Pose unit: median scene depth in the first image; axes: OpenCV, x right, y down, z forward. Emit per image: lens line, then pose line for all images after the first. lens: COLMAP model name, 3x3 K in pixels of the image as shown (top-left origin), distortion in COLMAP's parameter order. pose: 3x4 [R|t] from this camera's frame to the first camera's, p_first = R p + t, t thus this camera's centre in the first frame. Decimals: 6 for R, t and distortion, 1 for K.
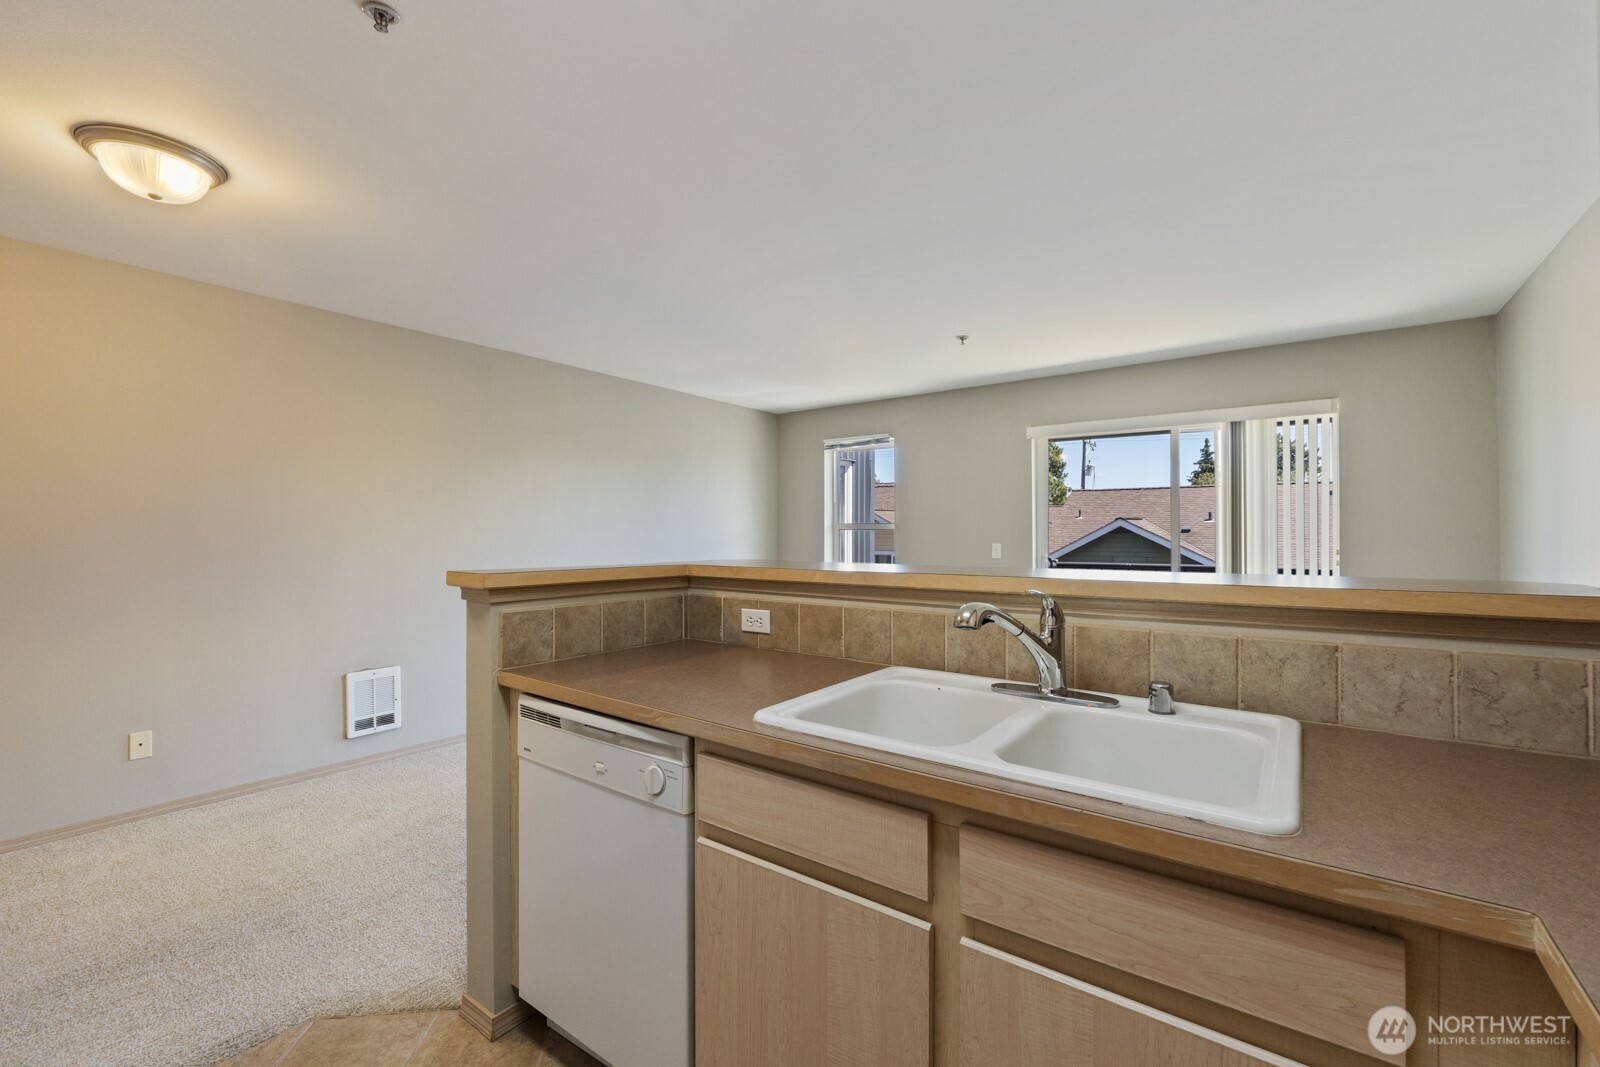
lens RADIAL K [[666.7, 0, 806.7], [0, 666.7, 530.3], [0, 0, 1]] dist [-0.008467, 0.000041]
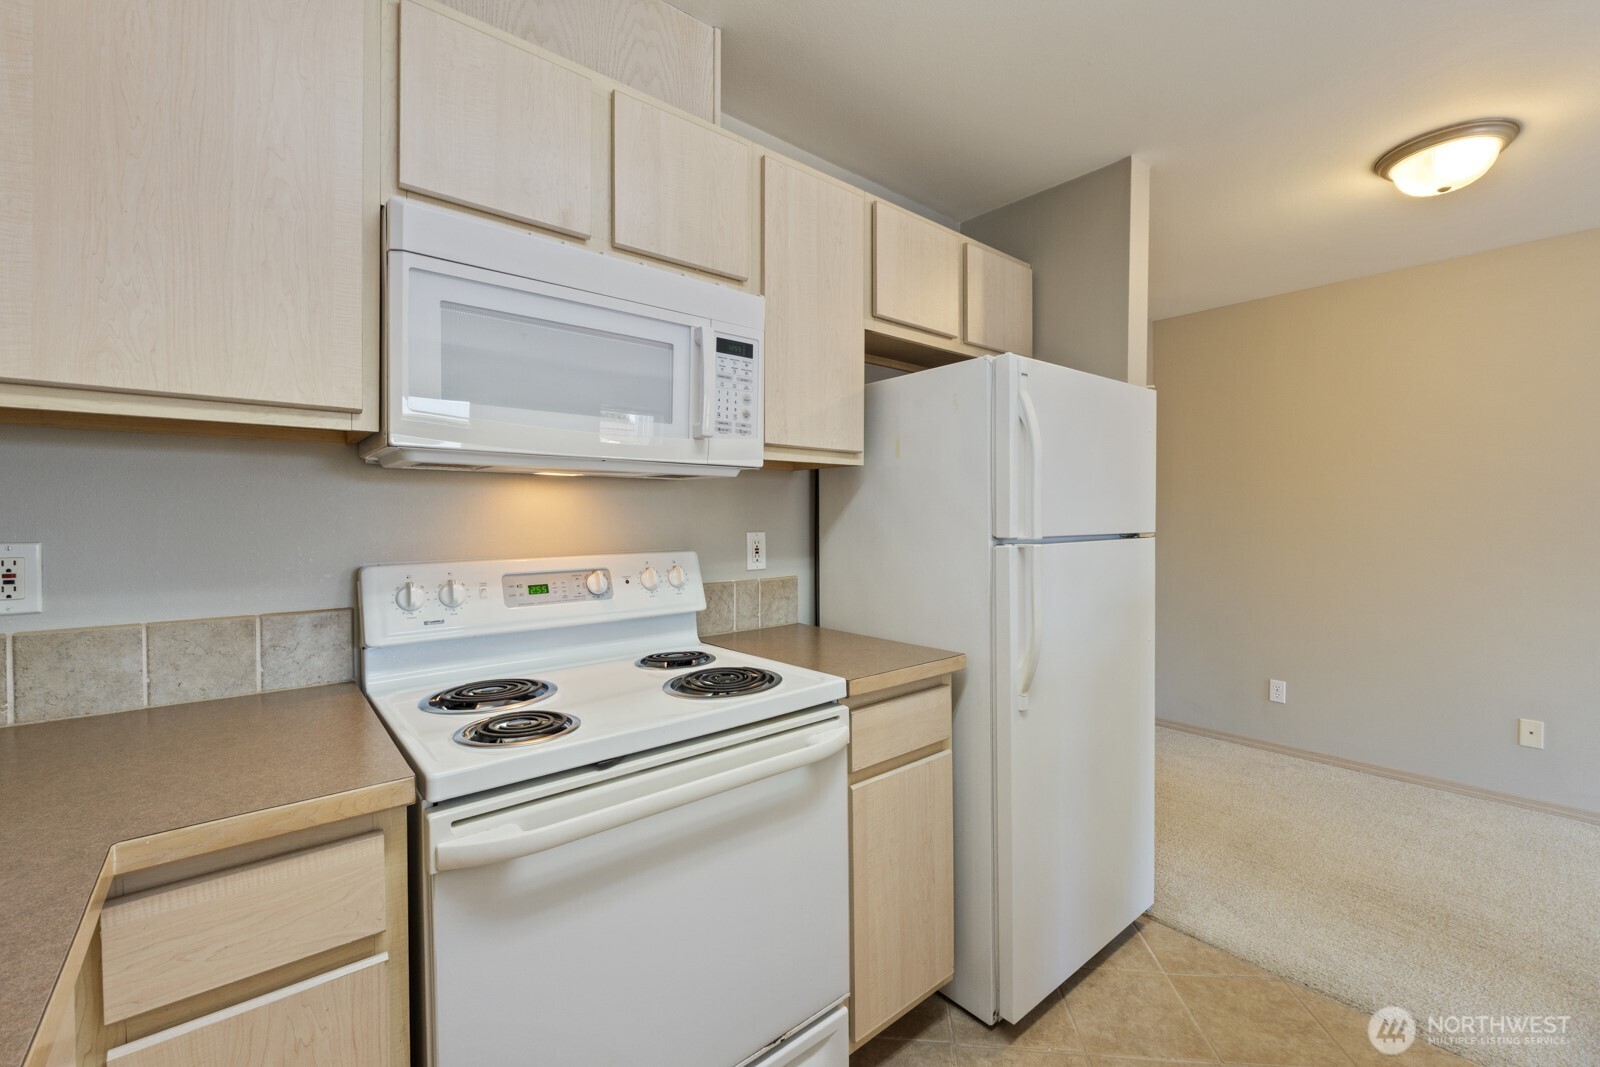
lens RADIAL K [[666.7, 0, 805.7], [0, 666.7, 525.3], [0, 0, 1]] dist [-0.008467, 0.000041]
pose [[-0.222358, 0.014333, -0.974860, 0.129886], [0.005640, 0.999894, 0.013414, 0.001355], [0.974949, -0.002515, -0.222415, 0.139908]]
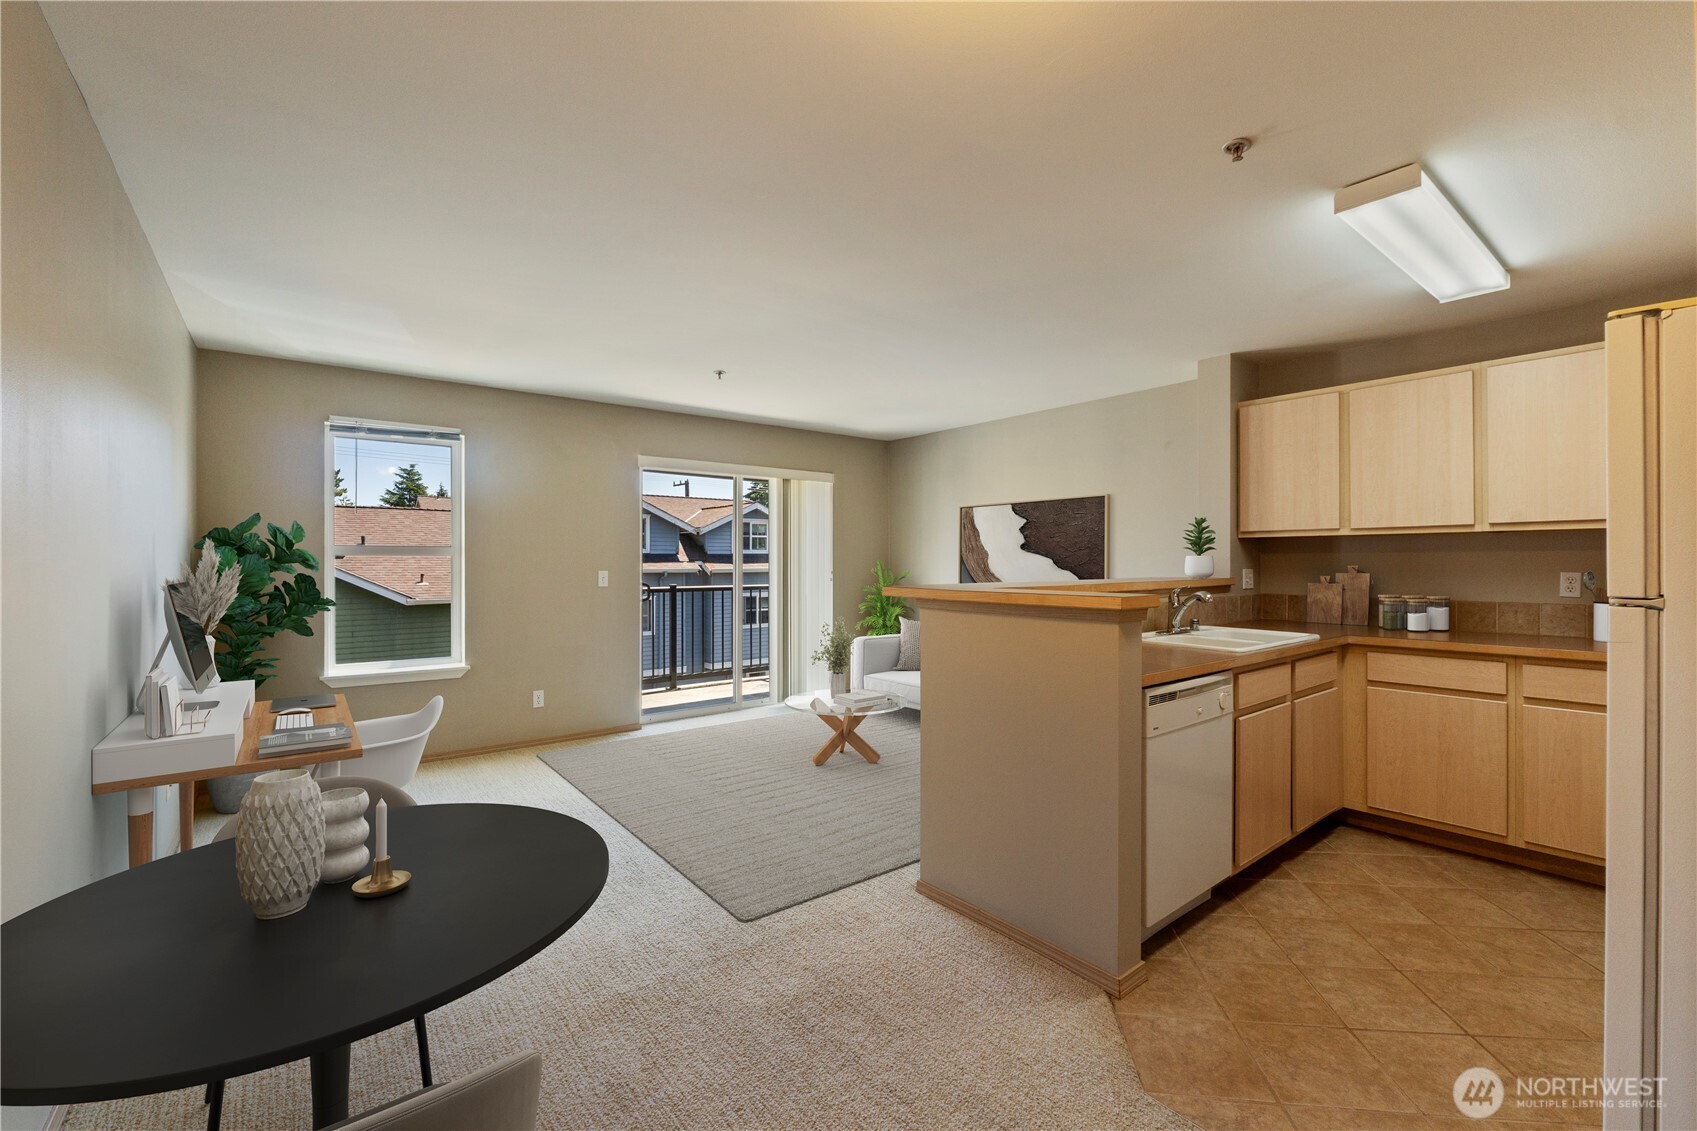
lens RADIAL K [[707.2, 0, 868.9], [0, 707.2, 565.2], [0, 0, 1]] dist [-0.008467, 0.000041]
pose [[0.244567, -0.005663, 0.969616, -0.830420], [-0.006530, 0.999951, 0.007487, 0.002572], [-0.969610, -0.008162, 0.244518, 0.531506]]
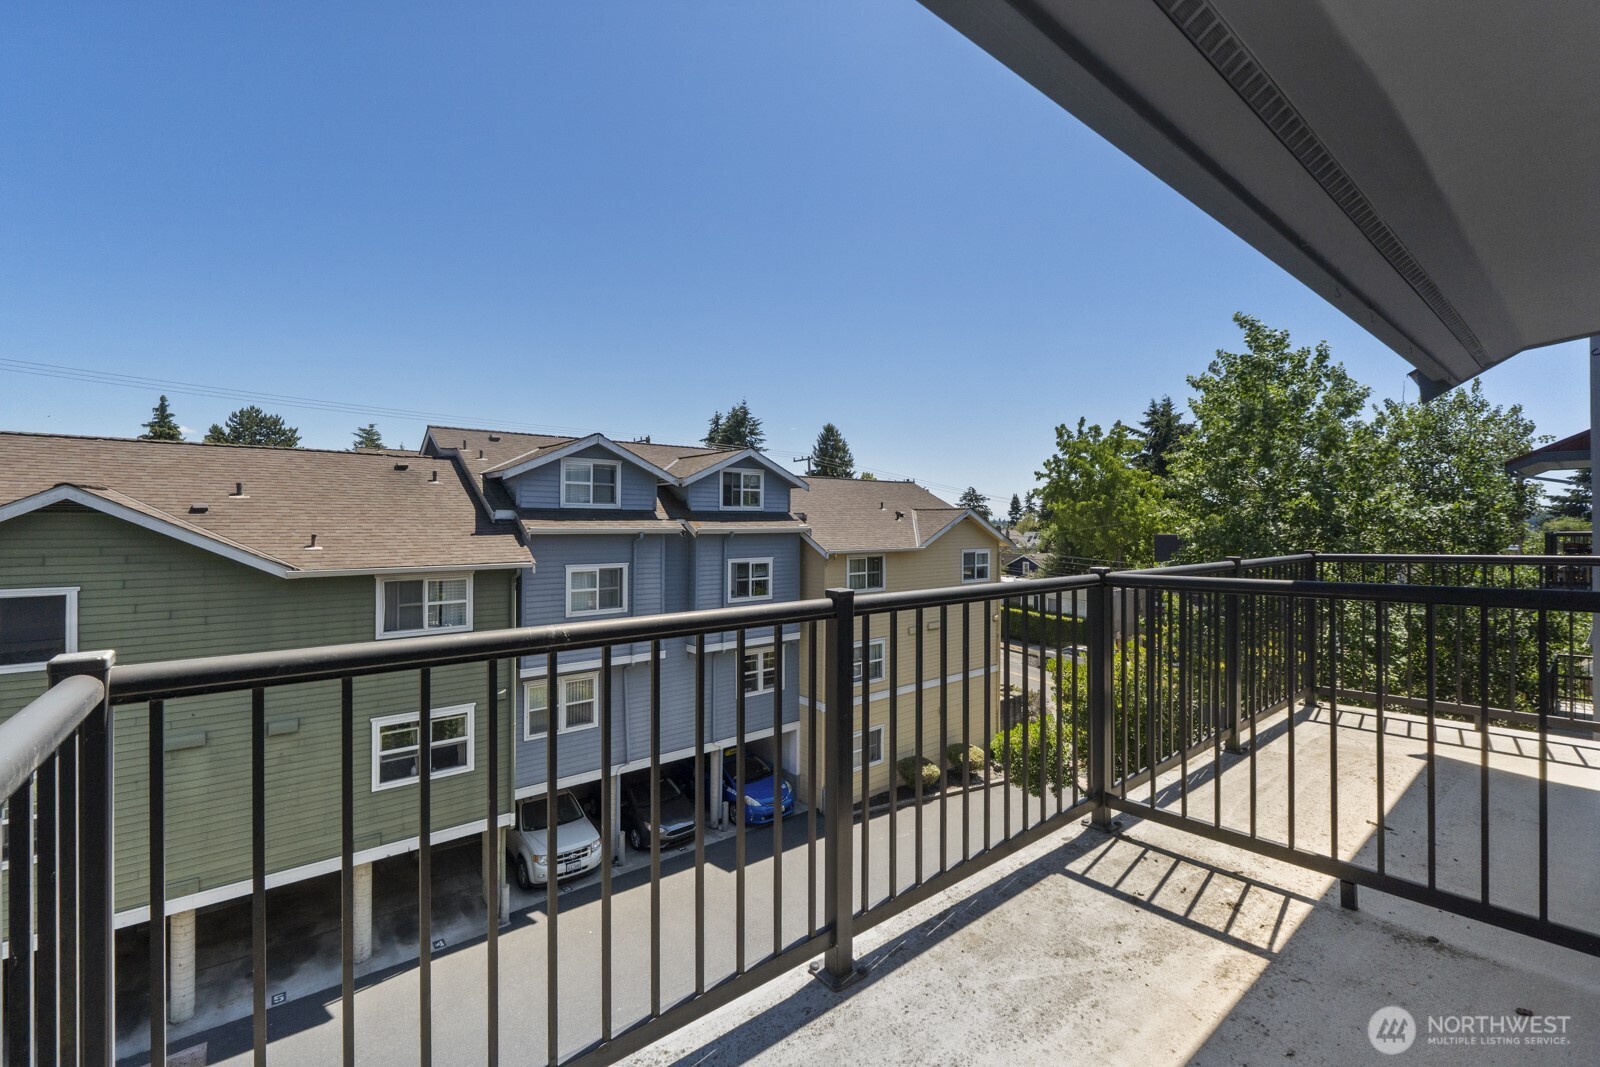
lens RADIAL K [[666.7, 0, 823.5], [0, 666.7, 520.1], [0, 0, 1]] dist [-0.008467, 0.000041]
pose [[0.227583, 0.003399, 0.973753, 0.485213], [-0.011054, 0.999938, -0.000907, 0.022886], [-0.973696, -0.010557, 0.227607, 1.466090]]
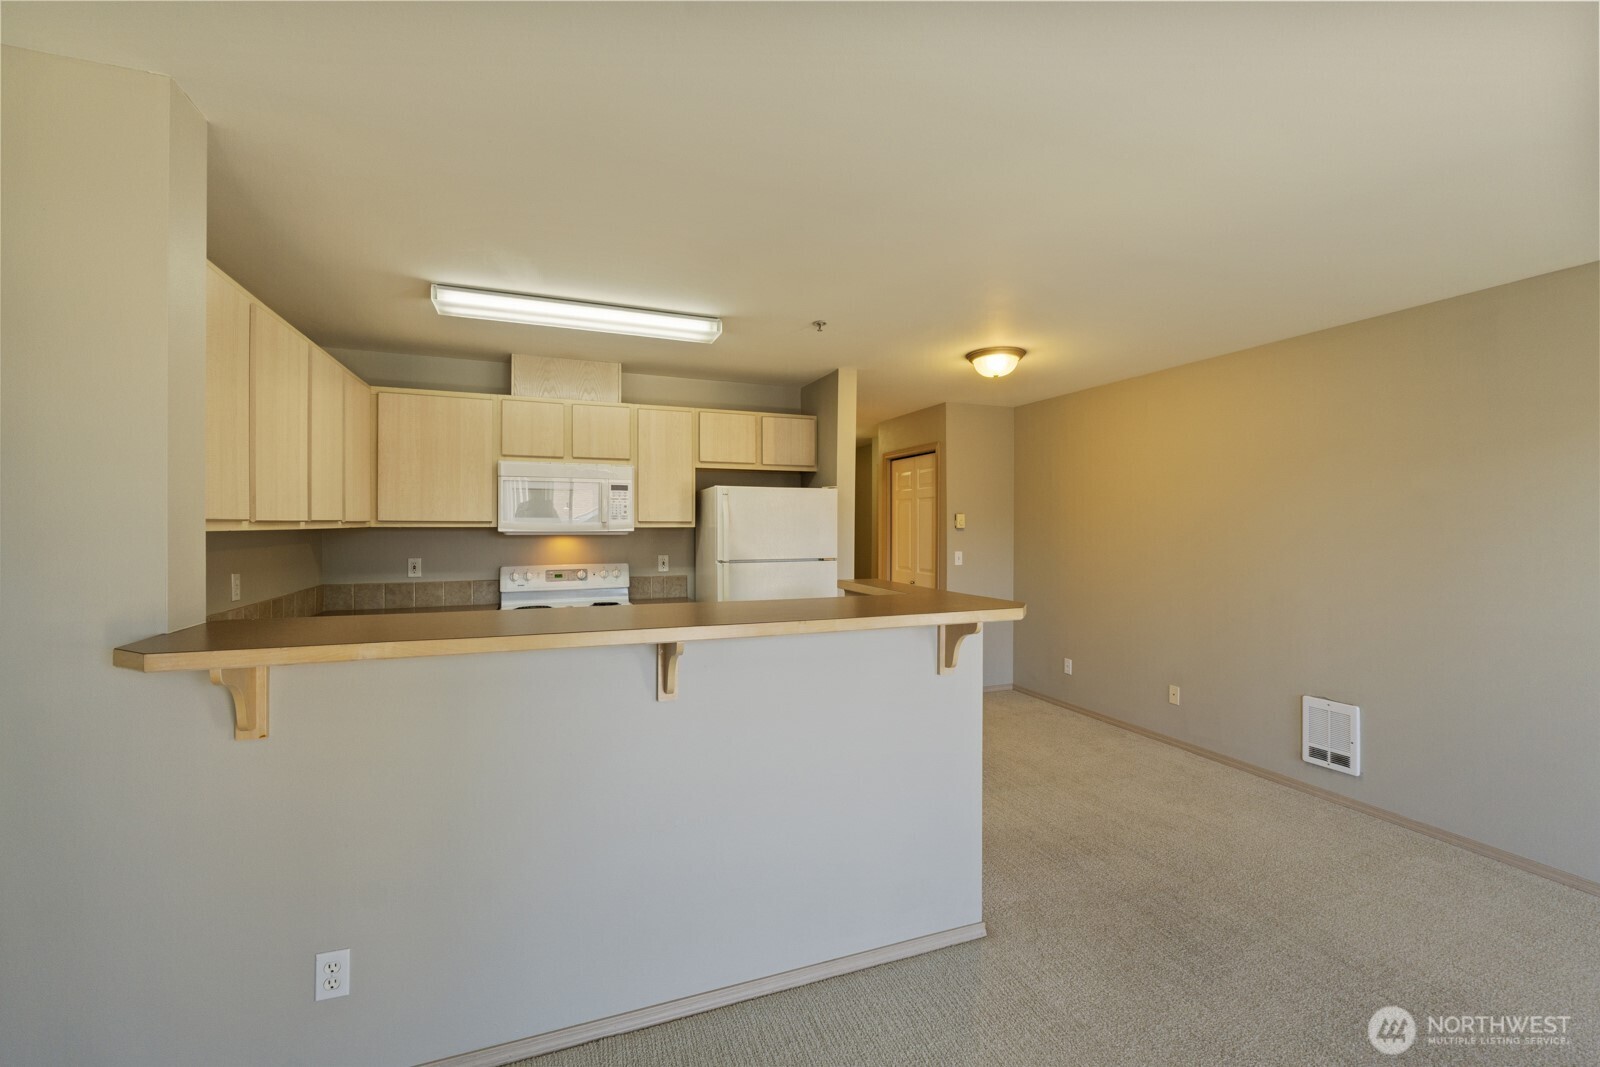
lens RADIAL K [[666.7, 0, 805.5], [0, 666.7, 531.5], [0, 0, 1]] dist [-0.008467, 0.000041]
pose [[-0.522828, 0.009022, -0.852390, 0.512227], [0.004145, 0.999959, 0.008042, -0.037733], [0.852428, 0.000671, -0.522844, 0.837467]]
